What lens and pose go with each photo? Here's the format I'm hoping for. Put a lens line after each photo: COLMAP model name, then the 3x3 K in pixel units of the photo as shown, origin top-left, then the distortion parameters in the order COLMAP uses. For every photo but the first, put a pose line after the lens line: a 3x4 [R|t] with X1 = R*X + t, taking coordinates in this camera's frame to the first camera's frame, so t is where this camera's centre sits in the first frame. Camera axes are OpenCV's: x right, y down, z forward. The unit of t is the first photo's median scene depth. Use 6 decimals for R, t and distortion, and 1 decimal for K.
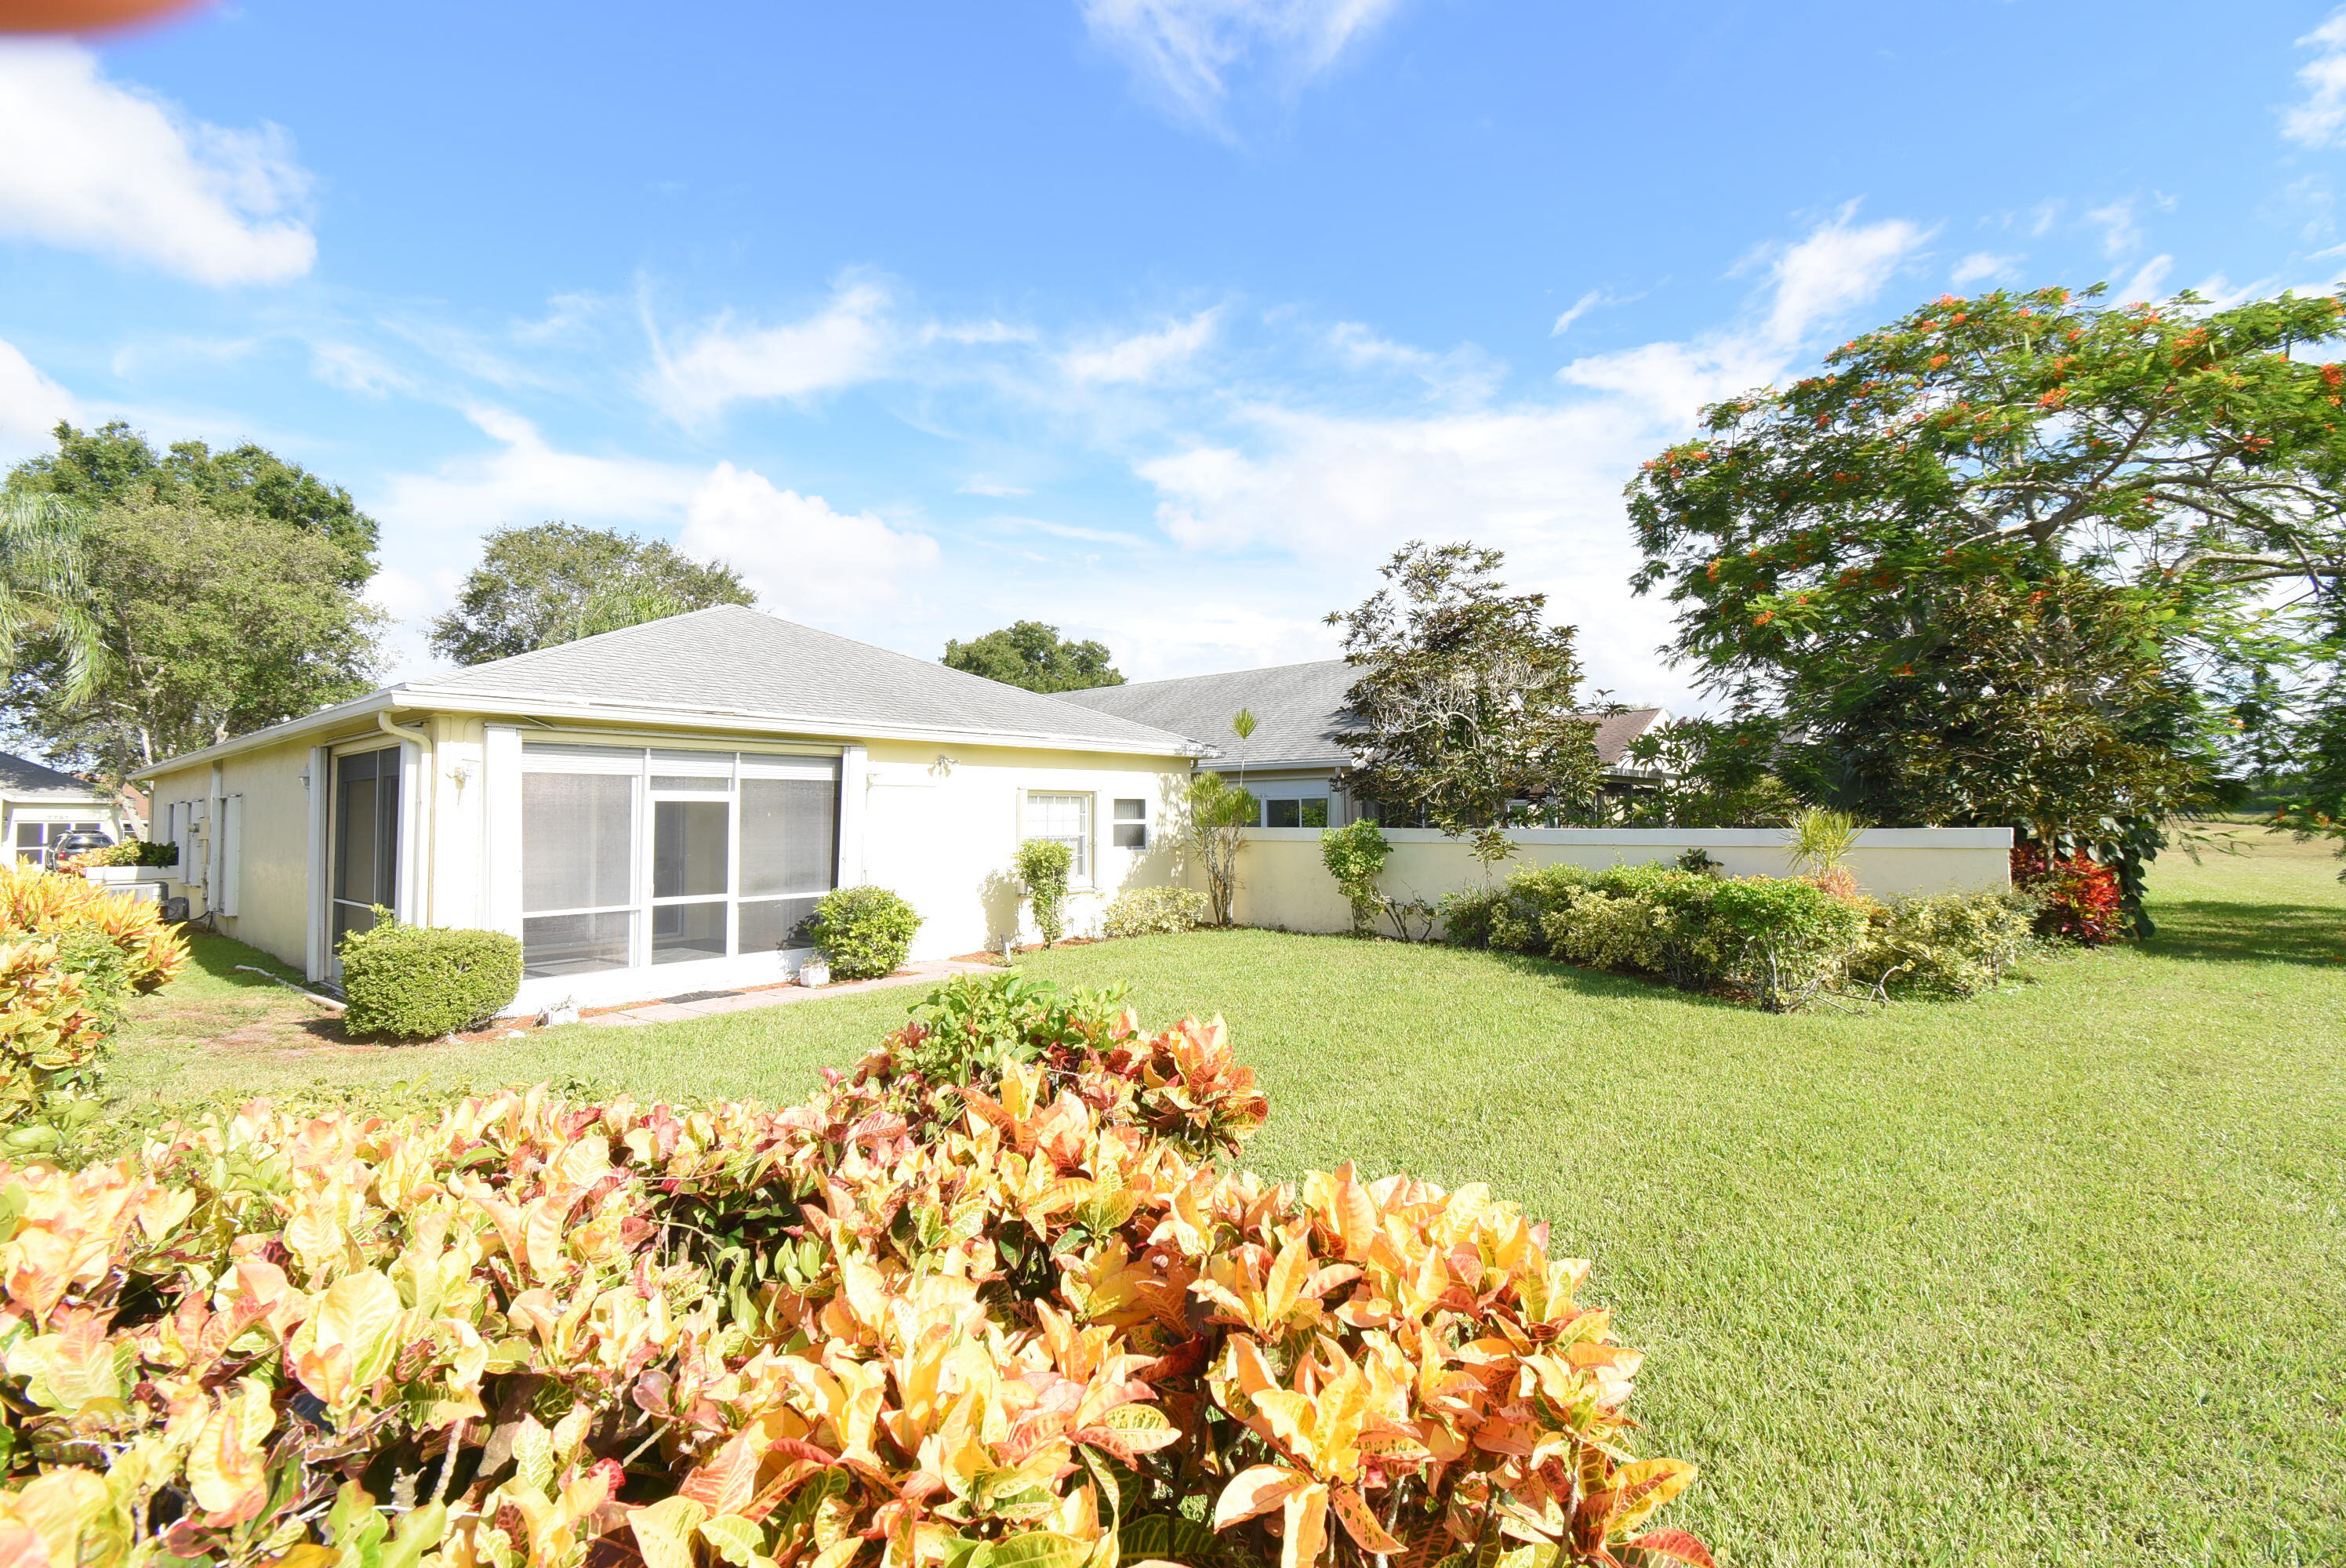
lens RADIAL K [[1029.4, 0, 1182.3], [0, 1029.4, 778.5], [0, 0, 1]] dist [0.009583, -0.019940]
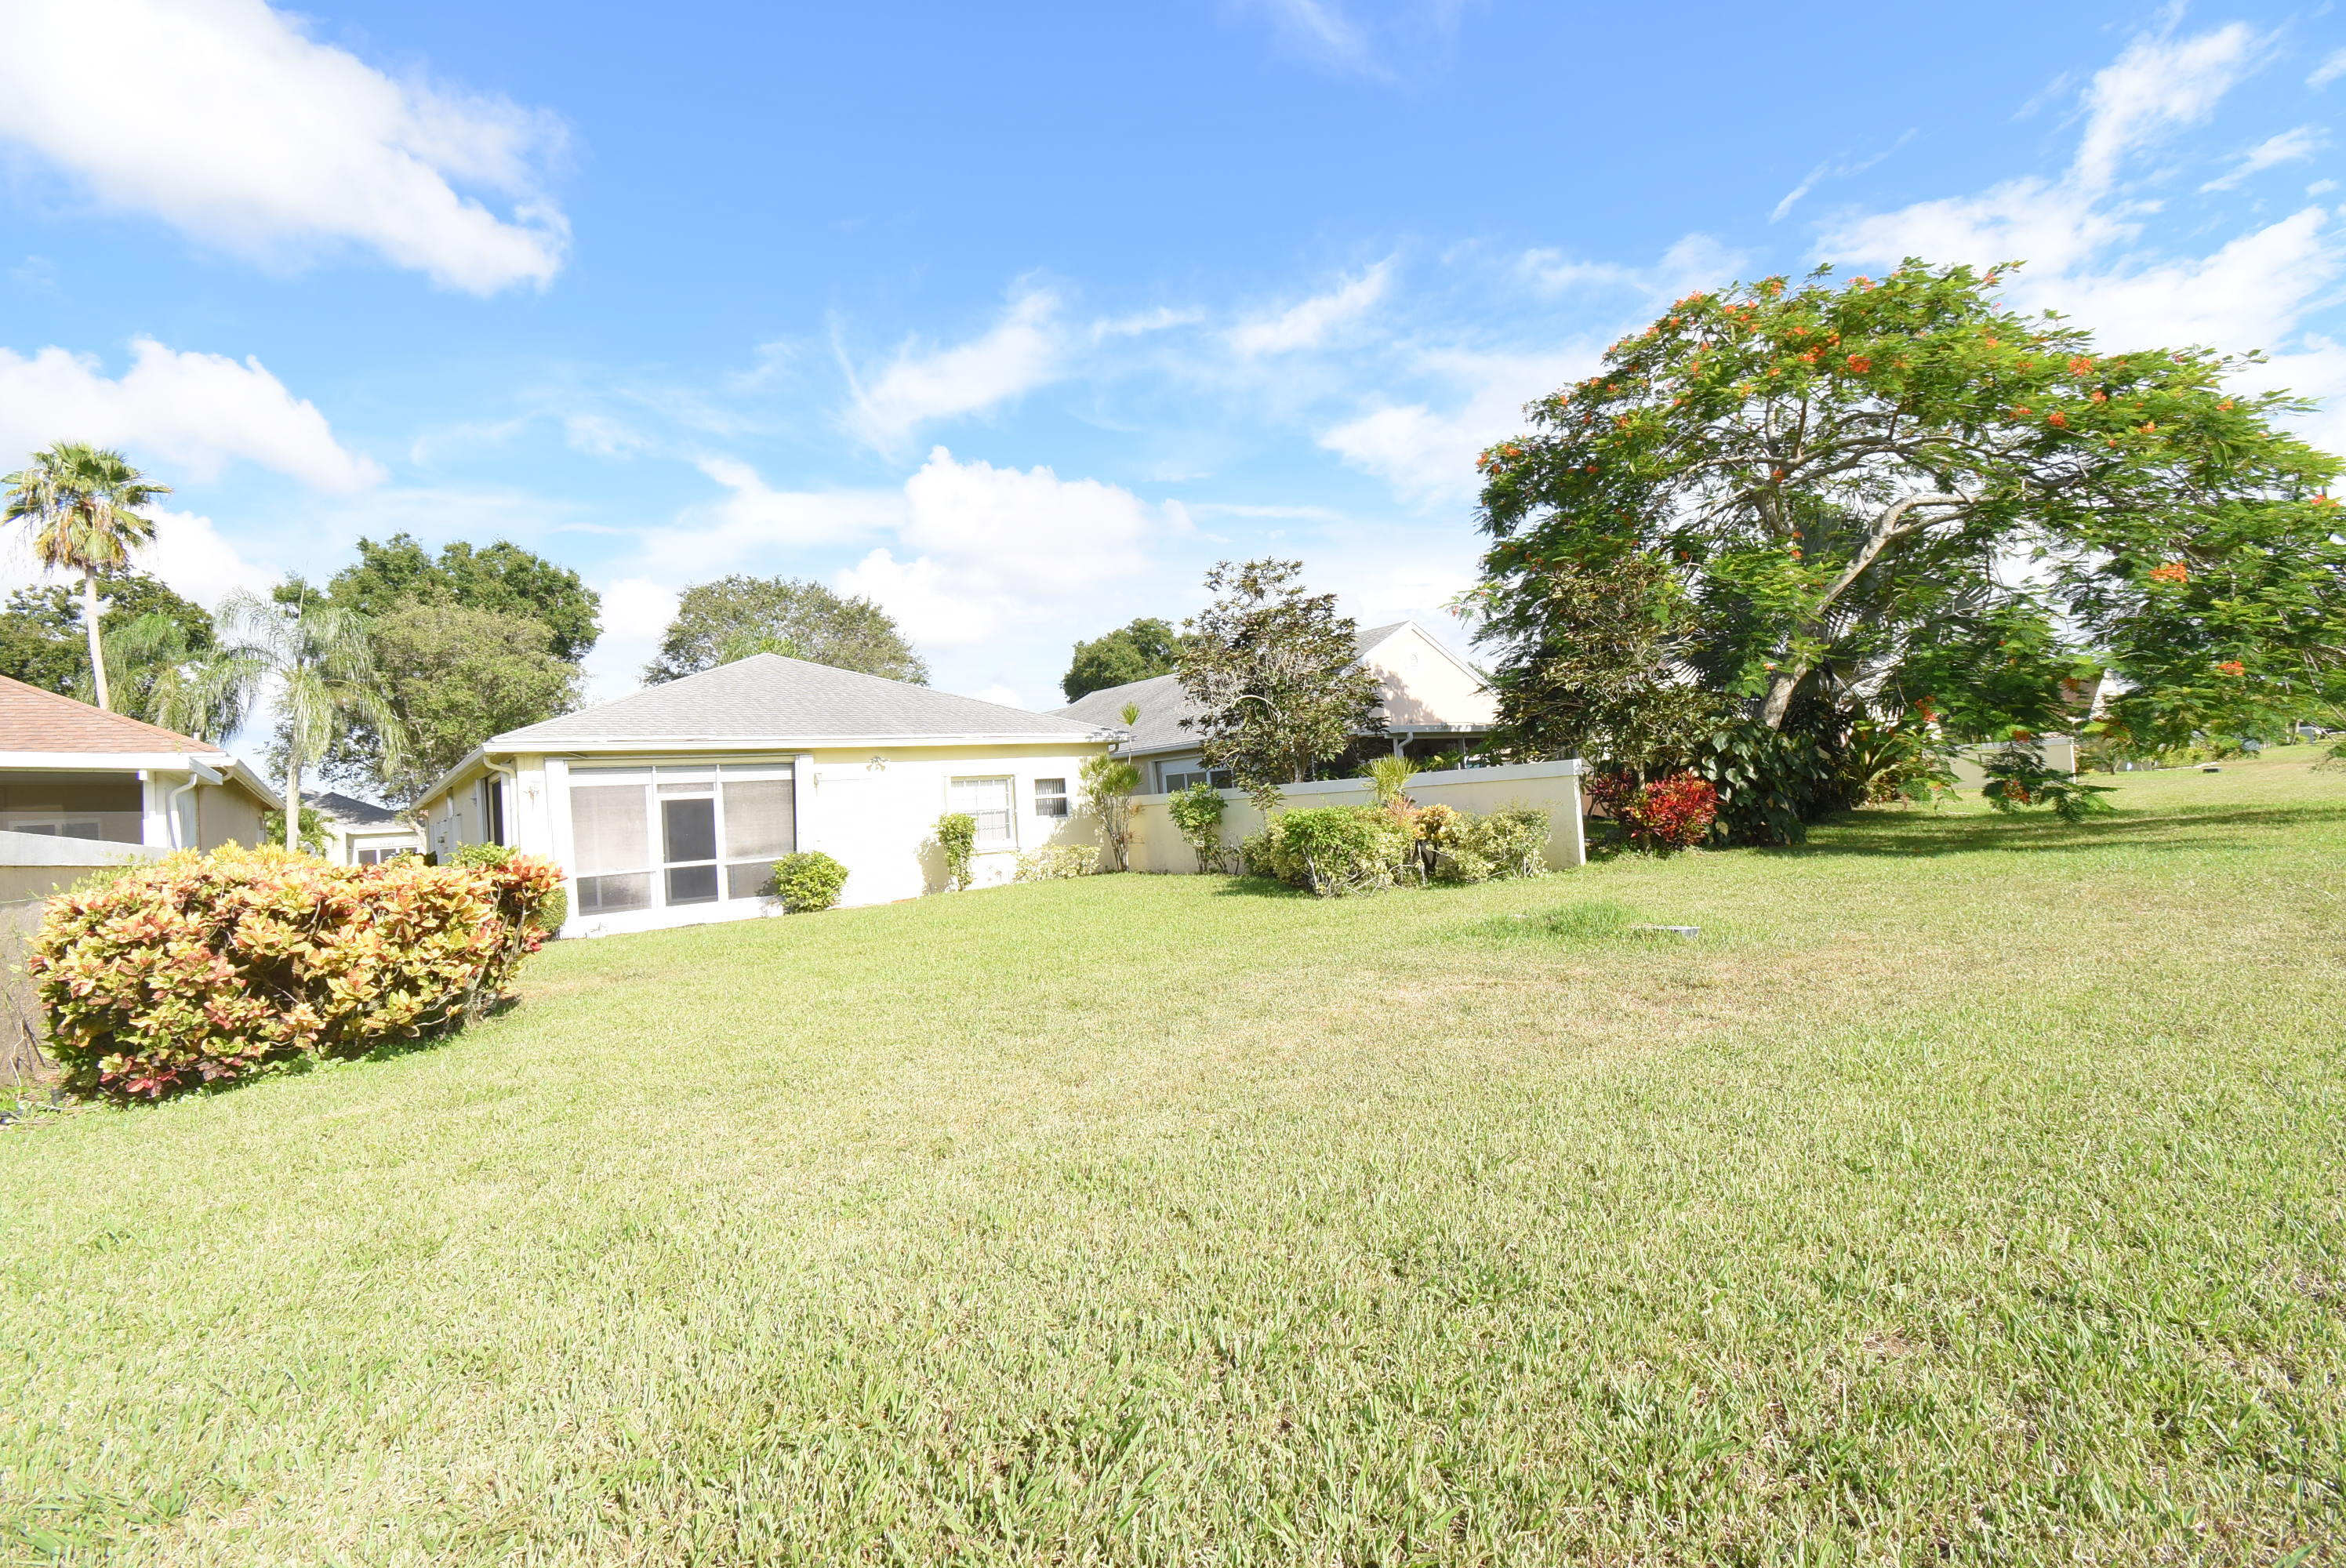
lens RADIAL K [[1029.4, 0, 1182.3], [0, 1029.4, 778.5], [0, 0, 1]] dist [0.009583, -0.019940]
pose [[0.979125, -0.063111, -0.193213, 0.311867], [0.066936, 0.997668, 0.013325, 0.011969], [0.191921, -0.025980, 0.981066, -0.202502]]
